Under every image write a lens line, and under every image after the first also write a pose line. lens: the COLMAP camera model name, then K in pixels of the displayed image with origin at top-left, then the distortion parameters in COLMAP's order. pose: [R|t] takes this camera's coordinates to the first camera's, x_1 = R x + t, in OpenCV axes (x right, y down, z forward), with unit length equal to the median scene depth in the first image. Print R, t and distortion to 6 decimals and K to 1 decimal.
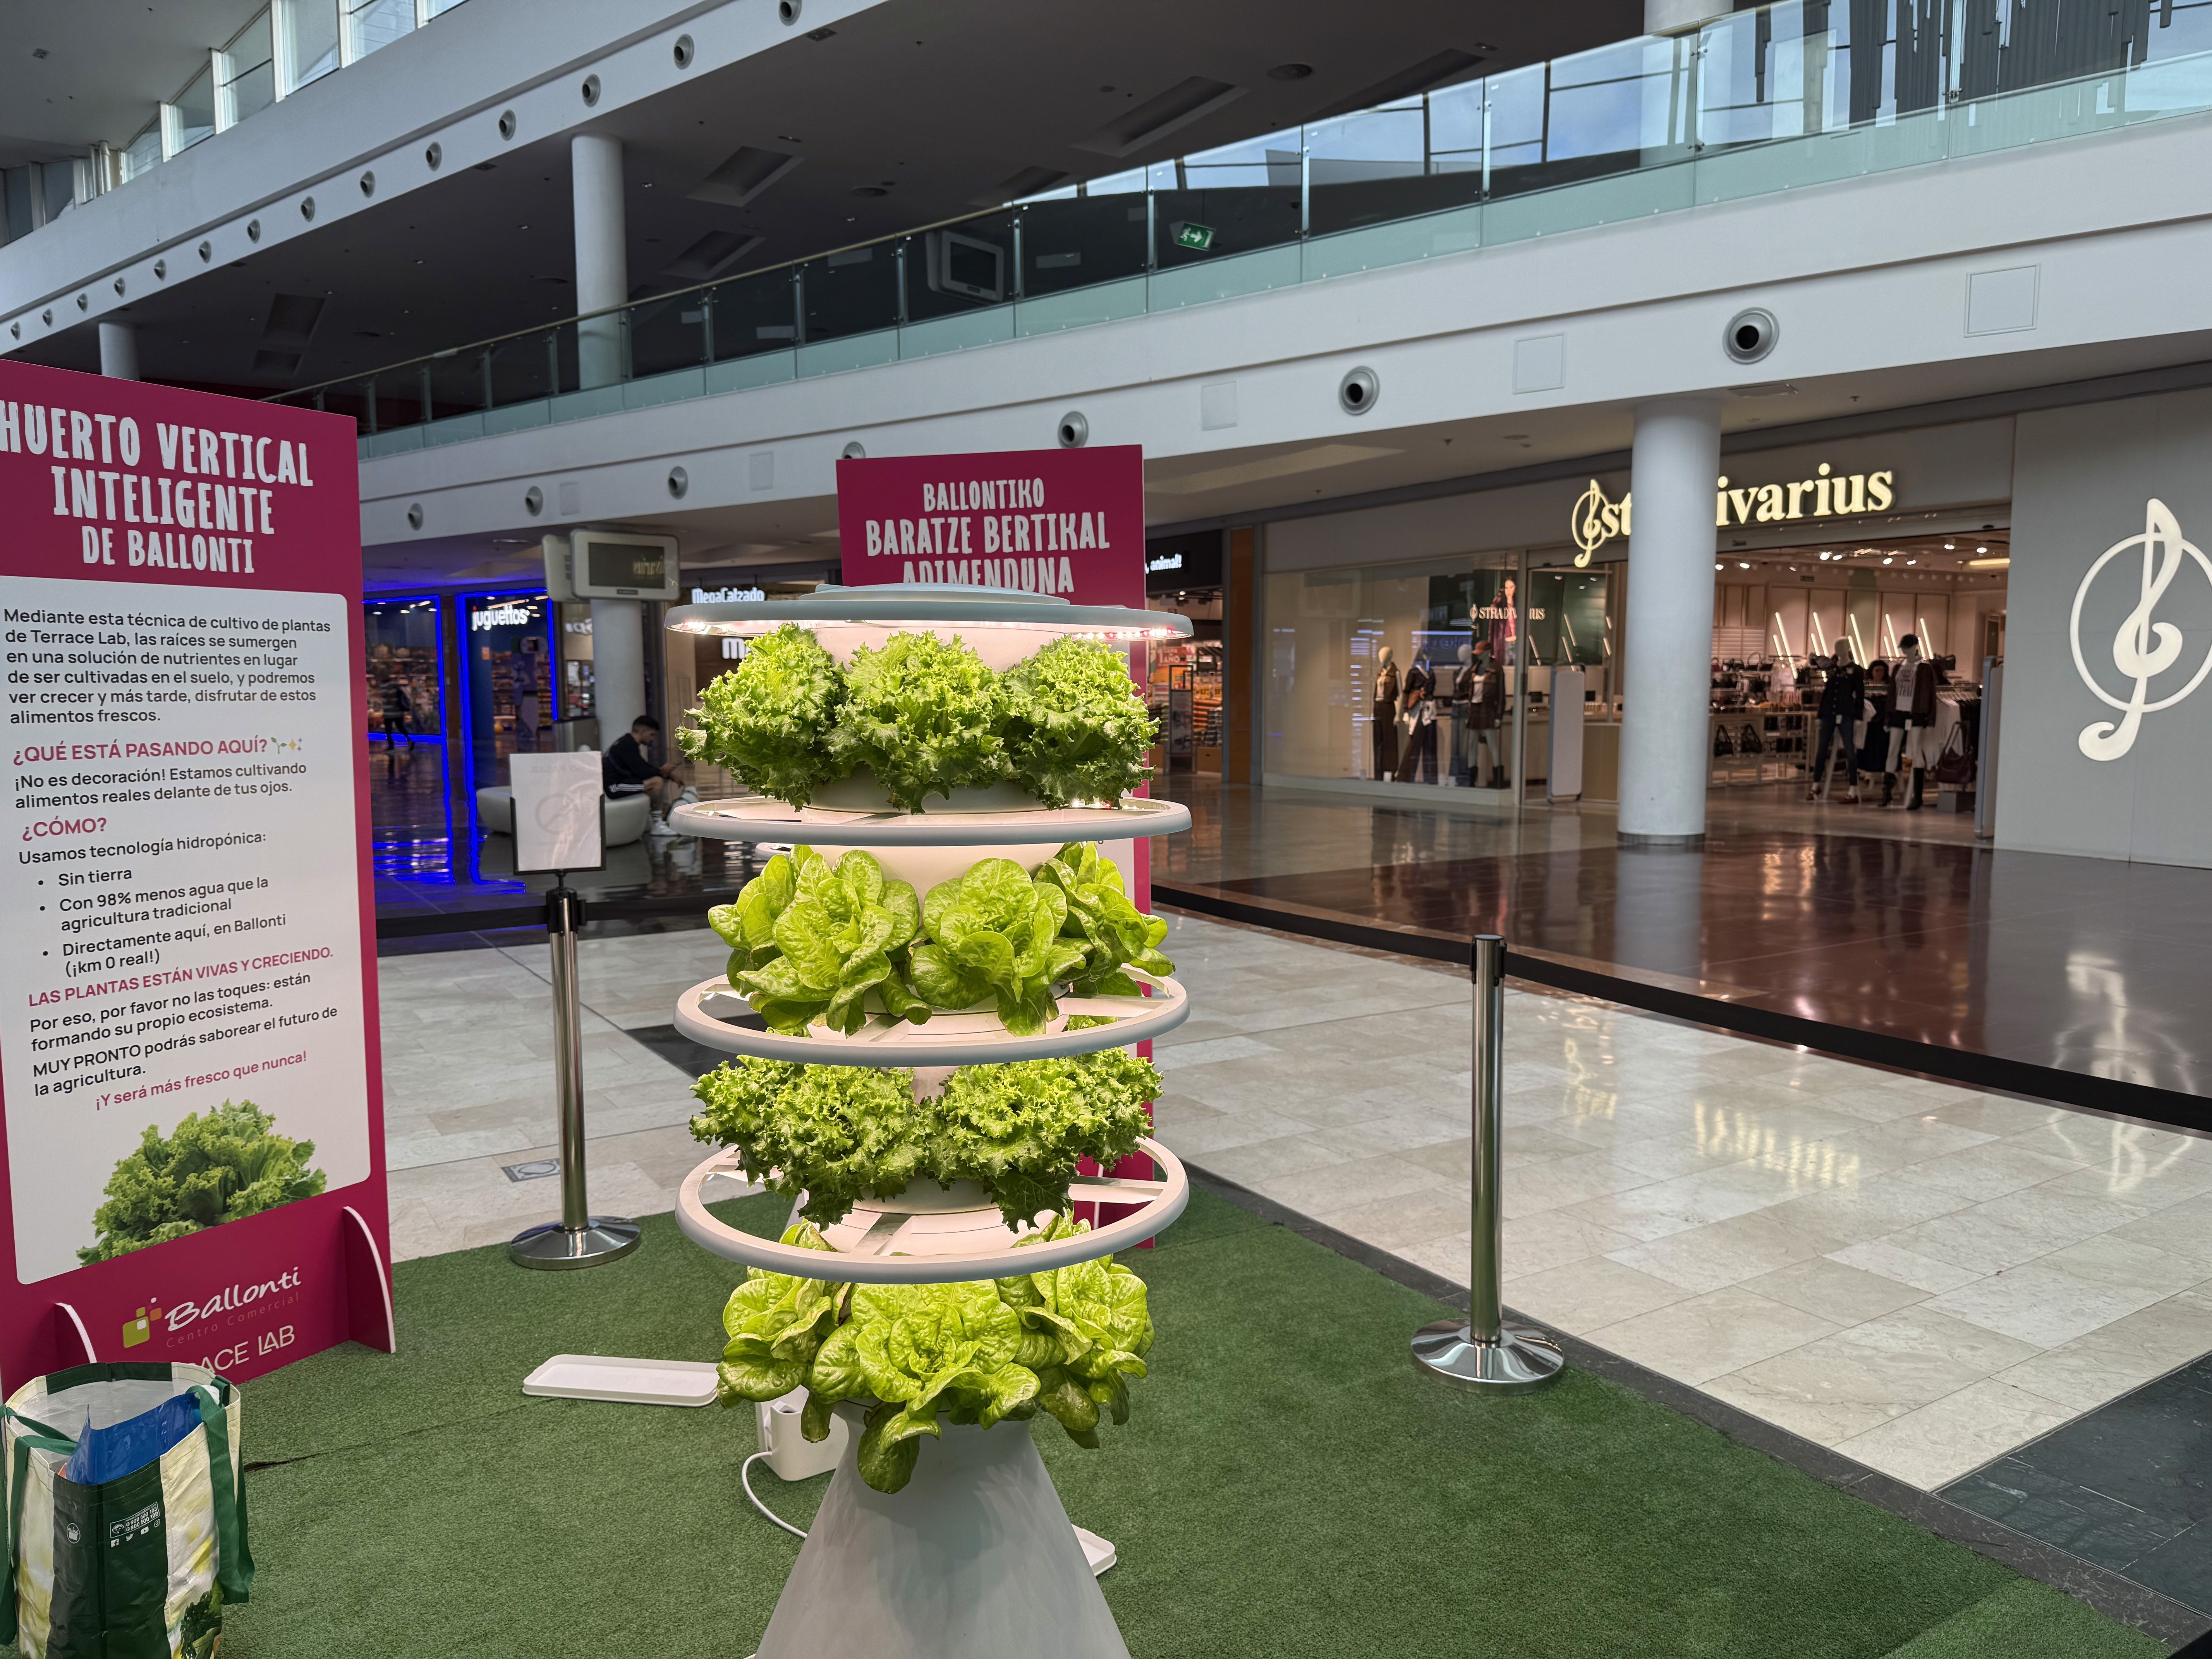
lens RADIAL K [[1542.9, 0, 1113.6], [0, 1542.9, 845.5], [0, 0, 1]] dist [0.006625, -0.020598]
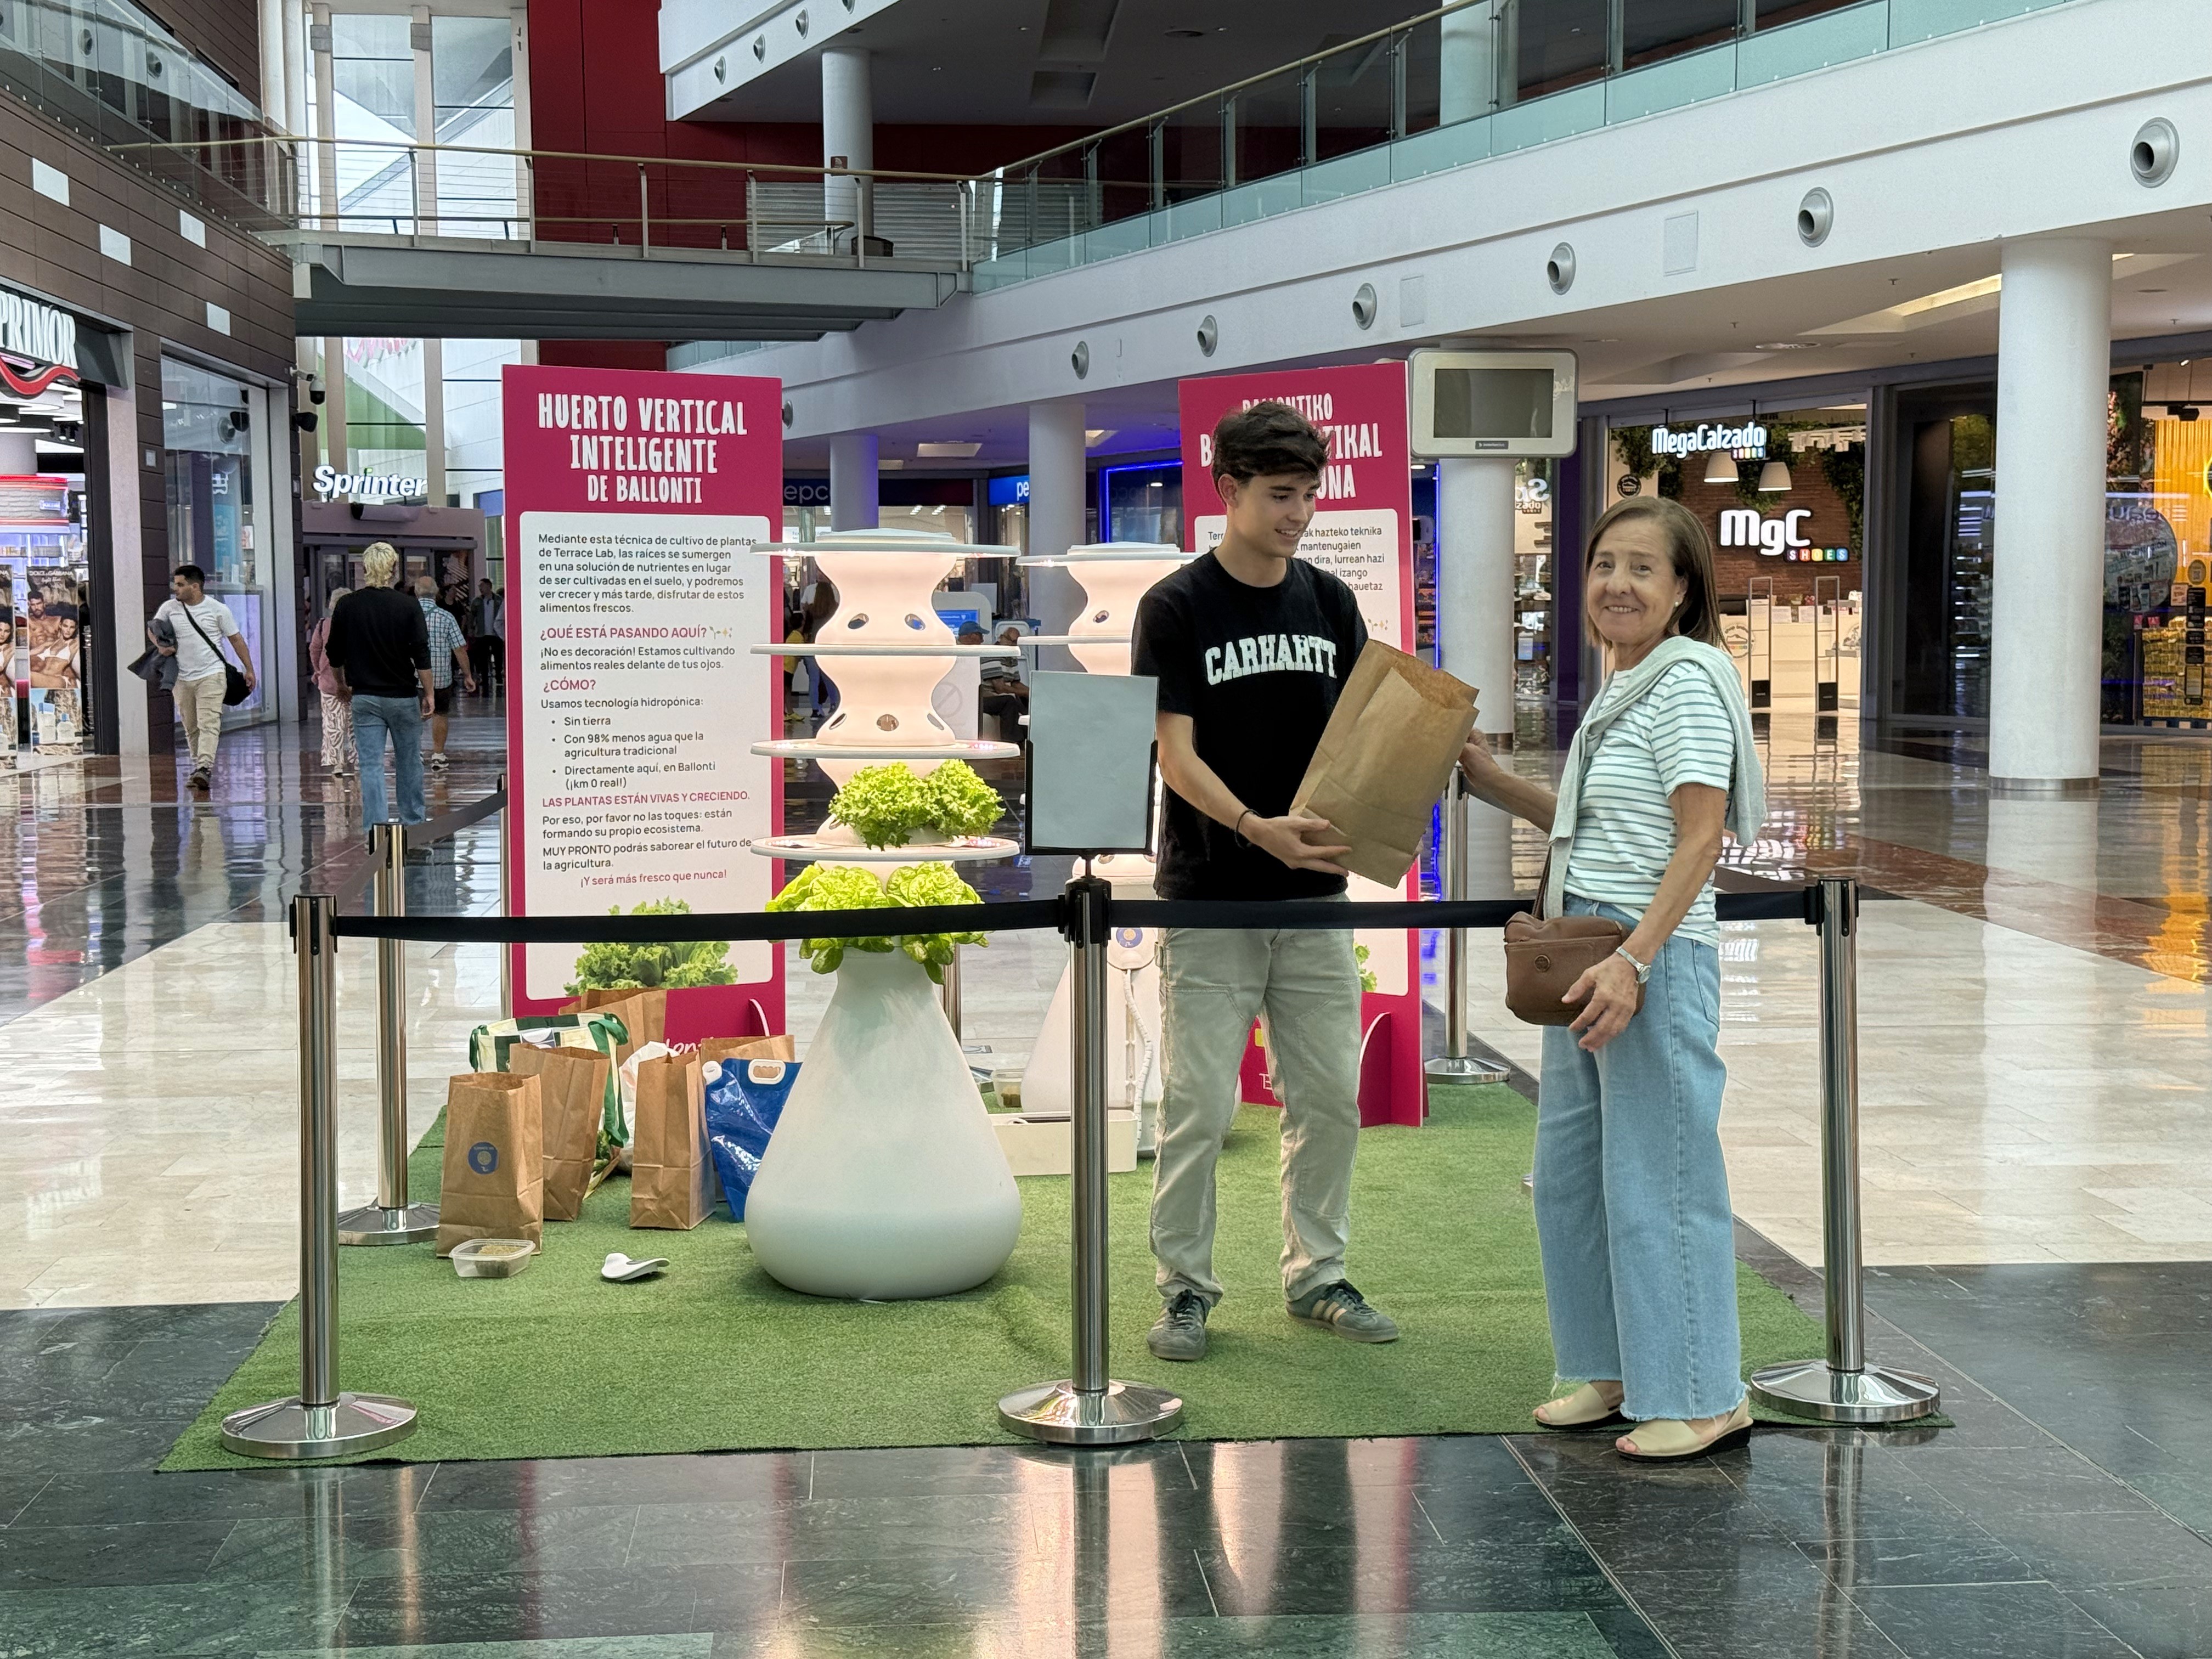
lens RADIAL K [[3087.1, 0, 1099.8], [0, 3087.1, 840.8], [0, 0, 1]] dist [0.167275, 0.000000]
pose [[0.877891, 0.032626, -0.477748, 1.058844], [-0.044849, 0.998893, -0.014198, 0.141173], [0.476756, 0.033891, 0.878382, -1.208255]]
